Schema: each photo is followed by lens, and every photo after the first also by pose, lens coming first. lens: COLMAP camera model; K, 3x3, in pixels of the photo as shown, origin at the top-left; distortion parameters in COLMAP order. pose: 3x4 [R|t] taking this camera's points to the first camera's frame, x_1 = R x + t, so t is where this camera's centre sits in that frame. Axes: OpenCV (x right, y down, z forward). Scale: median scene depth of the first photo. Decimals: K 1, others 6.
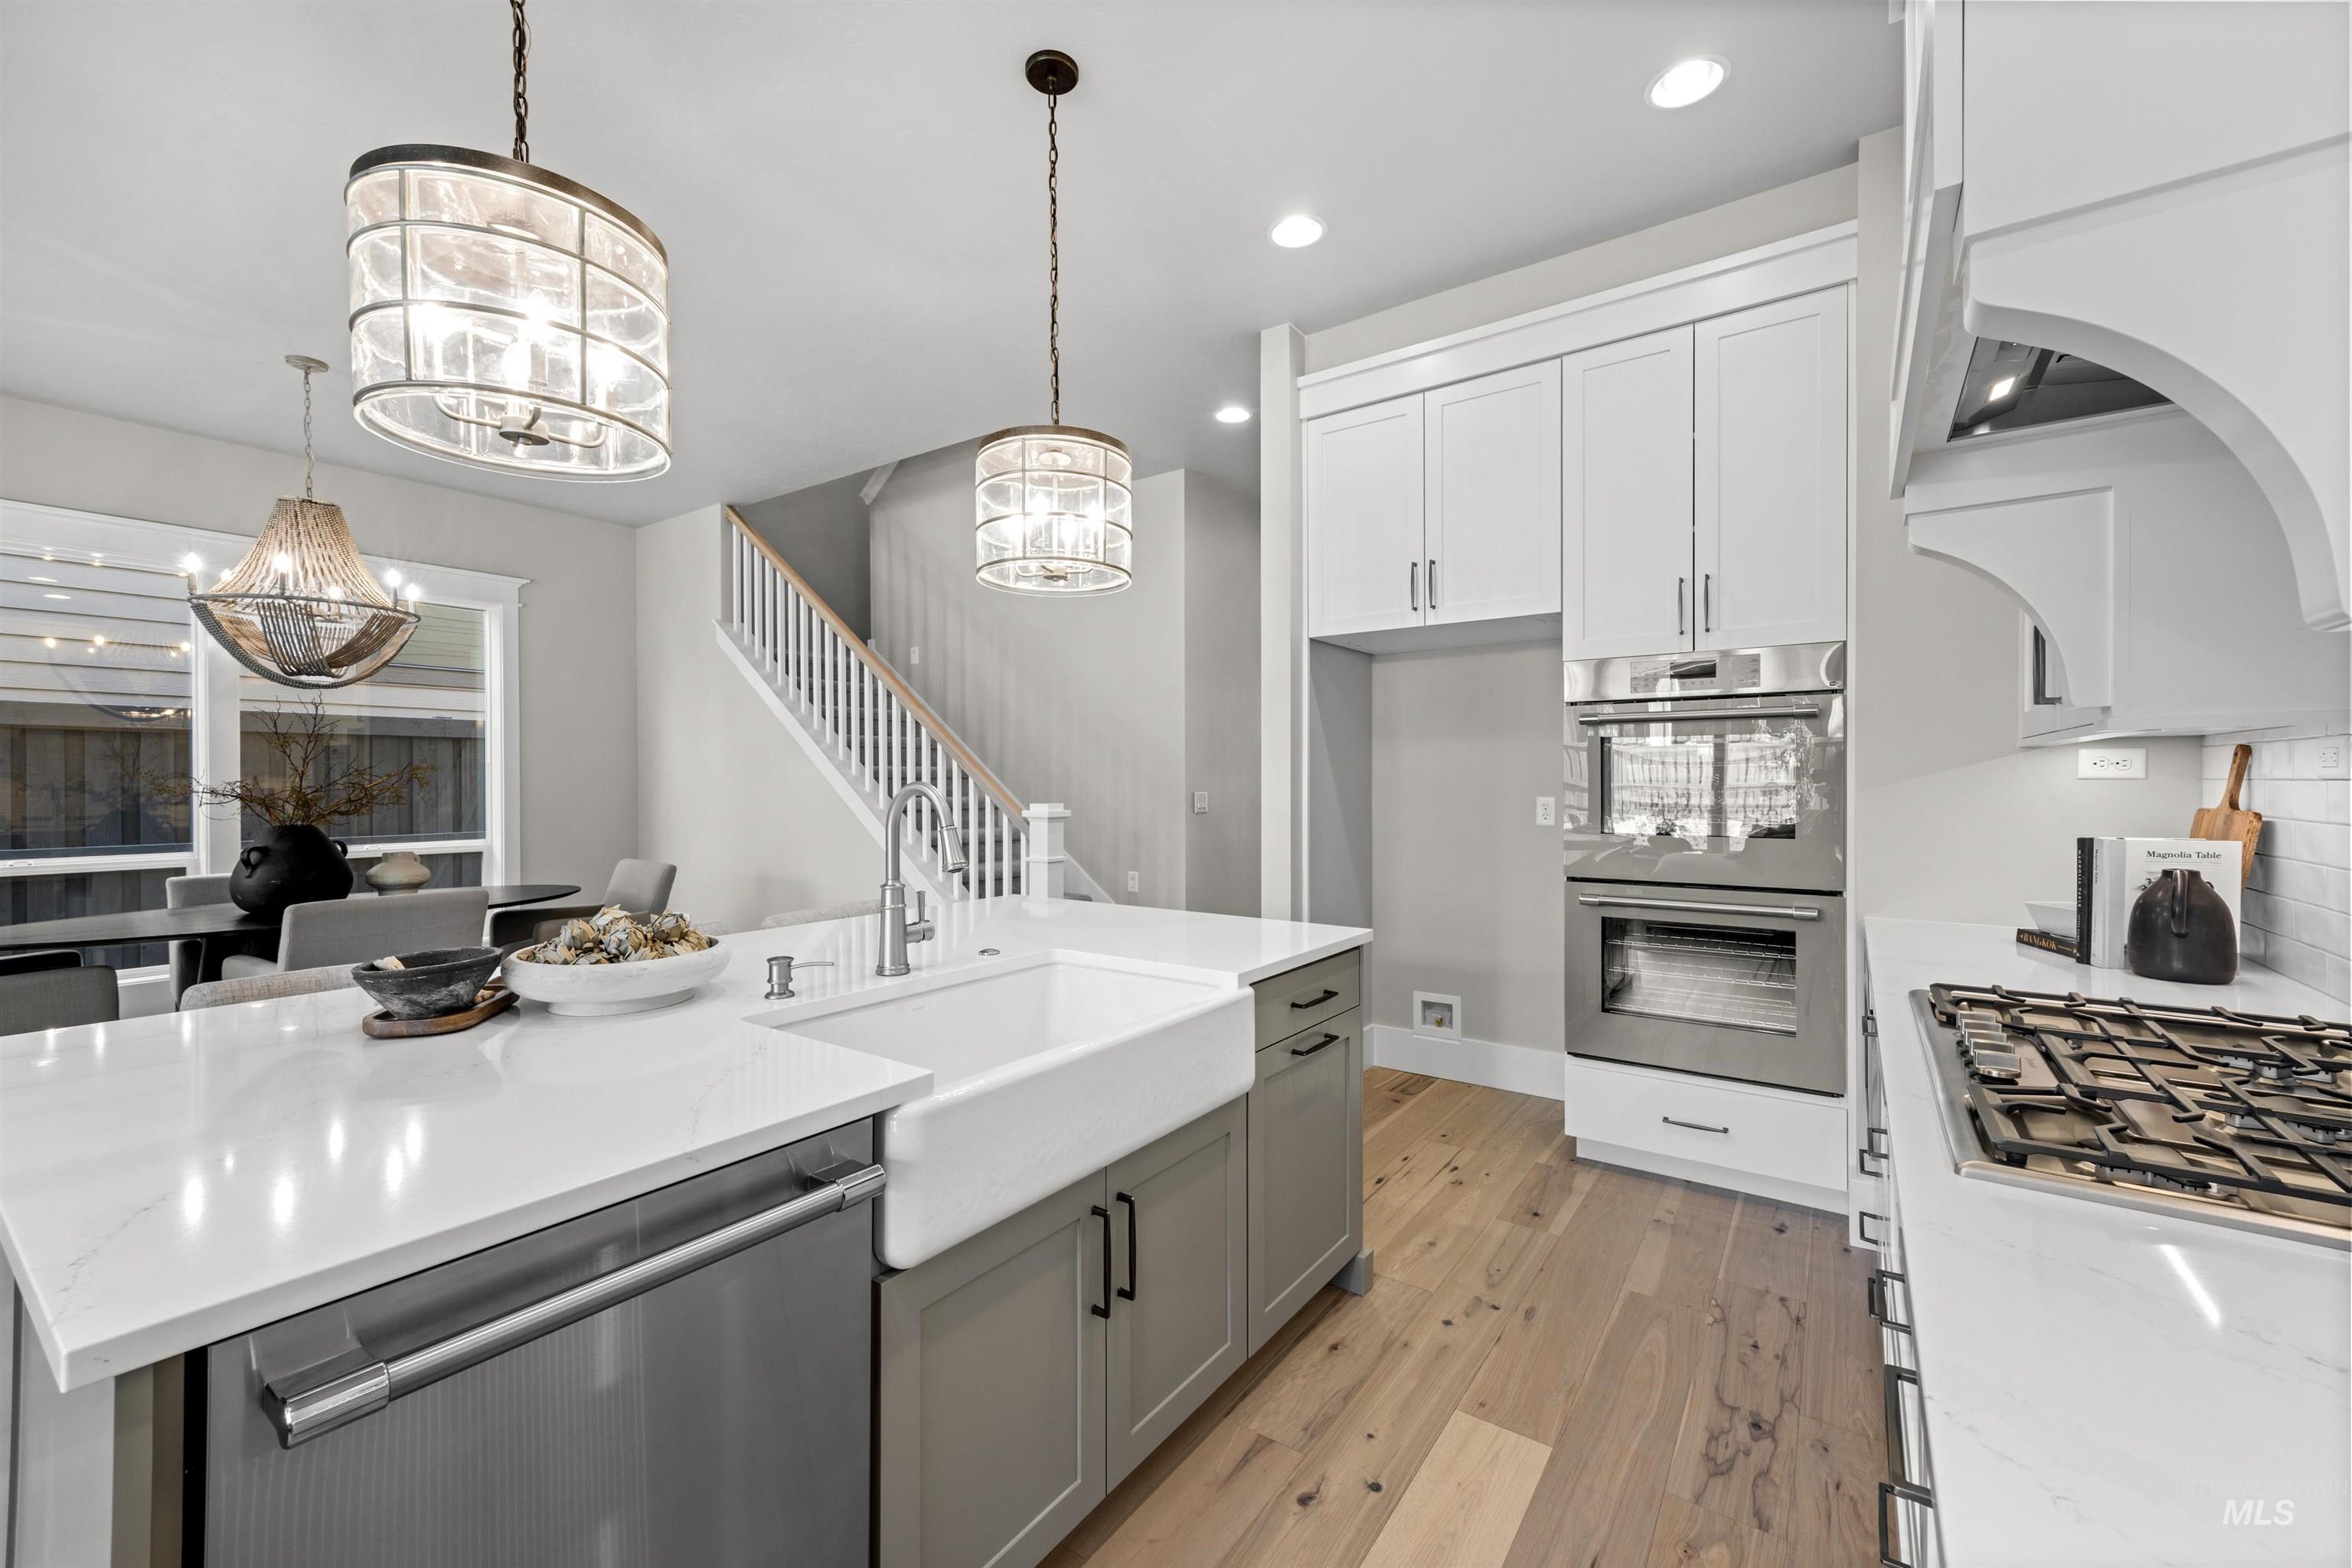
lens RADIAL K [[897.1, 0, 1175.3], [0, 897.1, 789.0], [0, 0, 1]] dist [-0.000131, 0.000465]
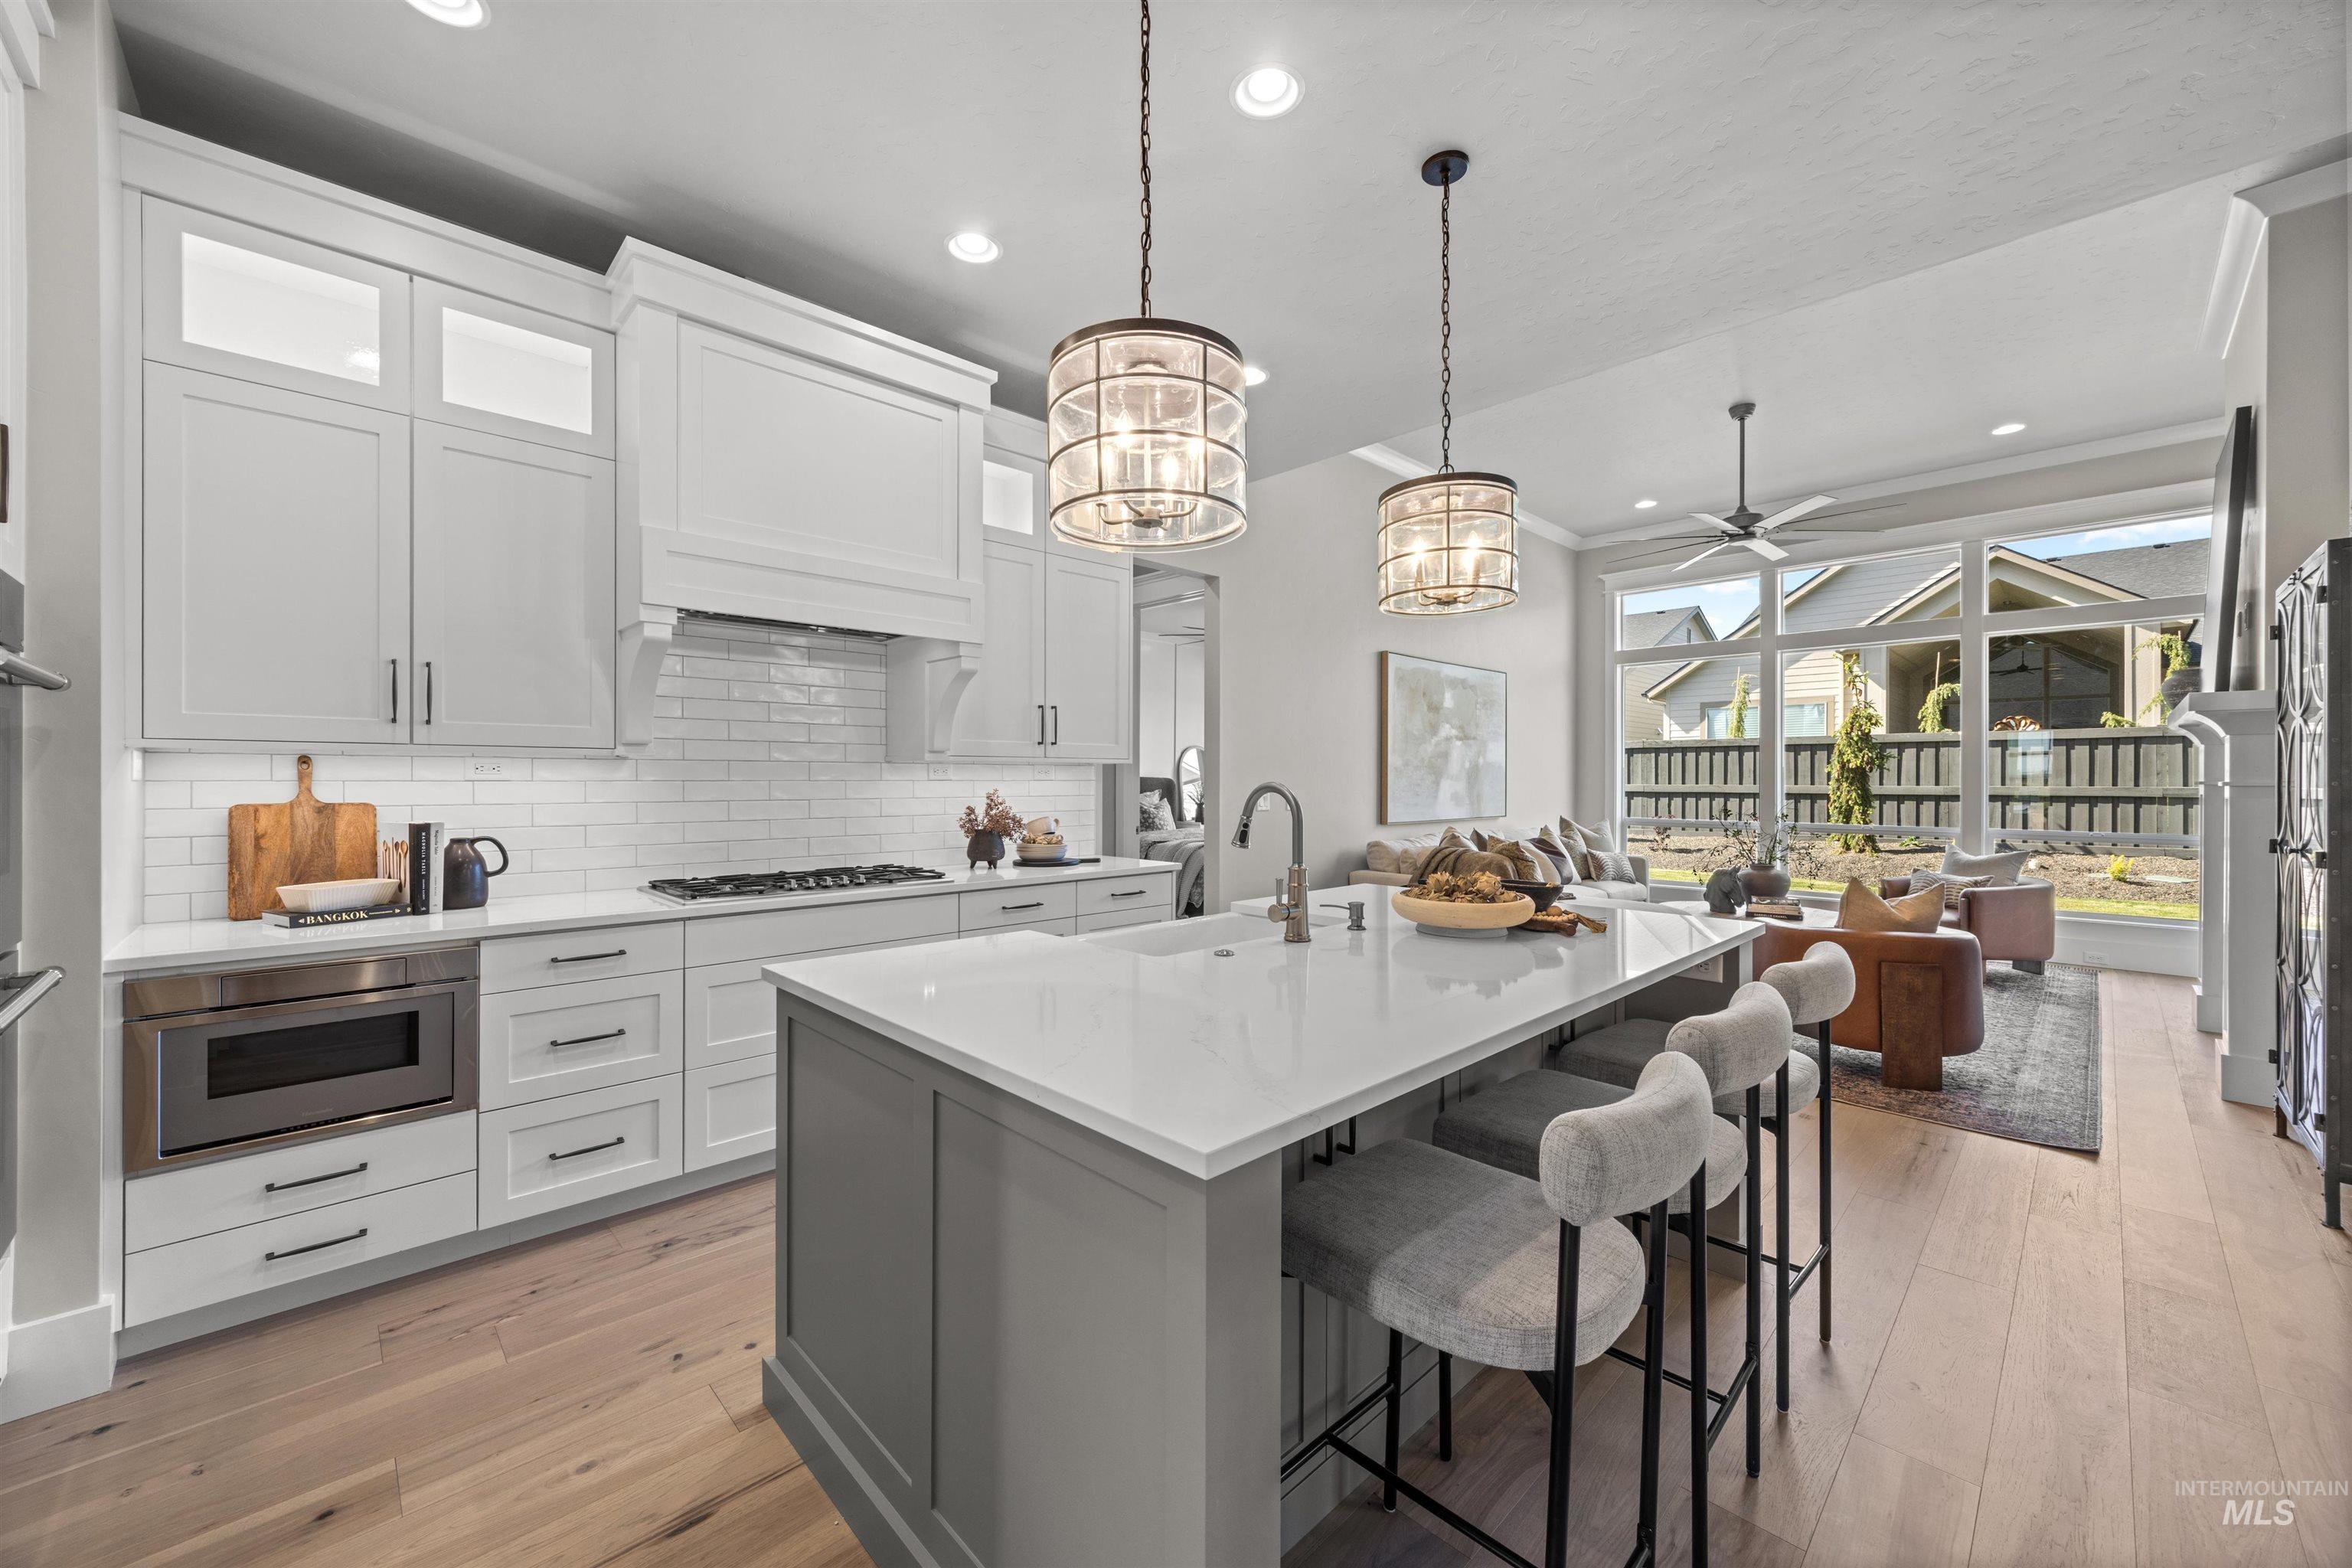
lens RADIAL K [[897.1, 0, 1181.1], [0, 897.1, 789.9], [0, 0, 1]] dist [-0.000131, 0.000465]
pose [[-0.984604, -0.001683, 0.174790, -0.275397], [-0.000579, 0.999980, 0.006365, -0.004866], [-0.174798, 0.006166, -0.984585, 1.614710]]
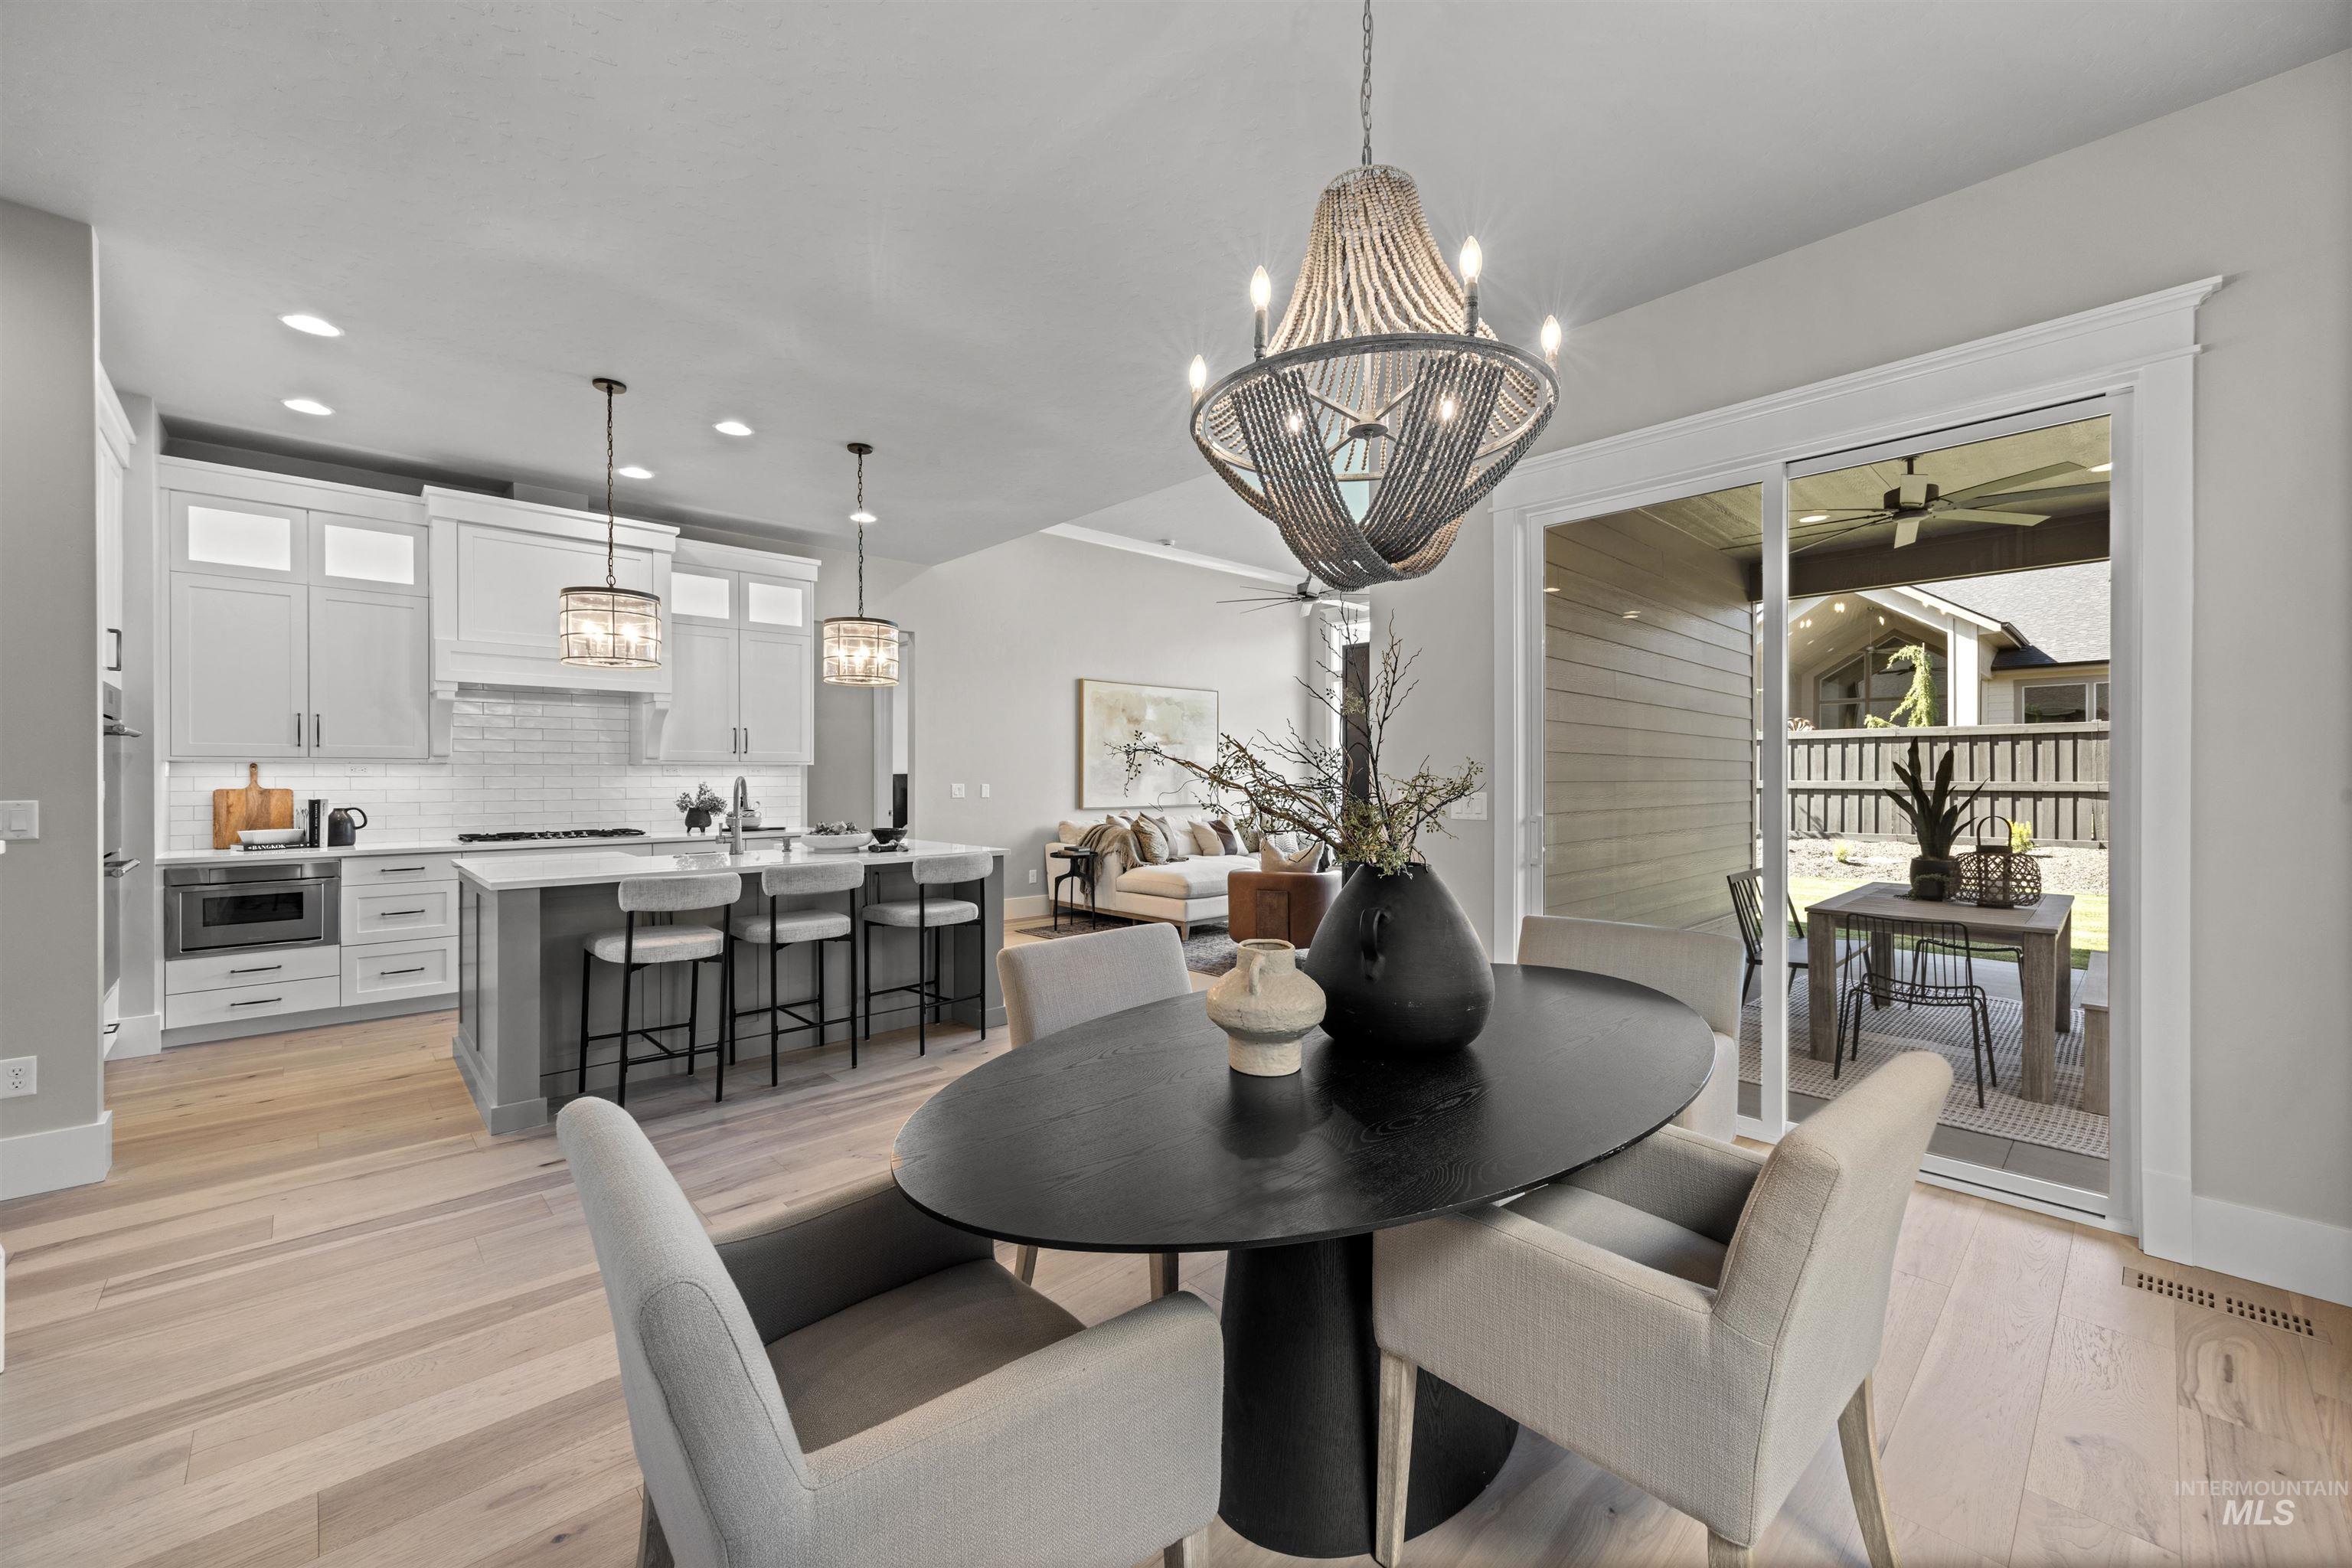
lens RADIAL K [[897.1, 0, 1164.5], [0, 897.1, 787.6], [0, 0, 1]] dist [-0.000131, 0.000465]
pose [[-0.983364, 0.000474, 0.181645, -1.407049], [0.001809, 0.999973, 0.007185, 0.004574], [-0.181636, 0.007394, -0.983338, 2.335345]]
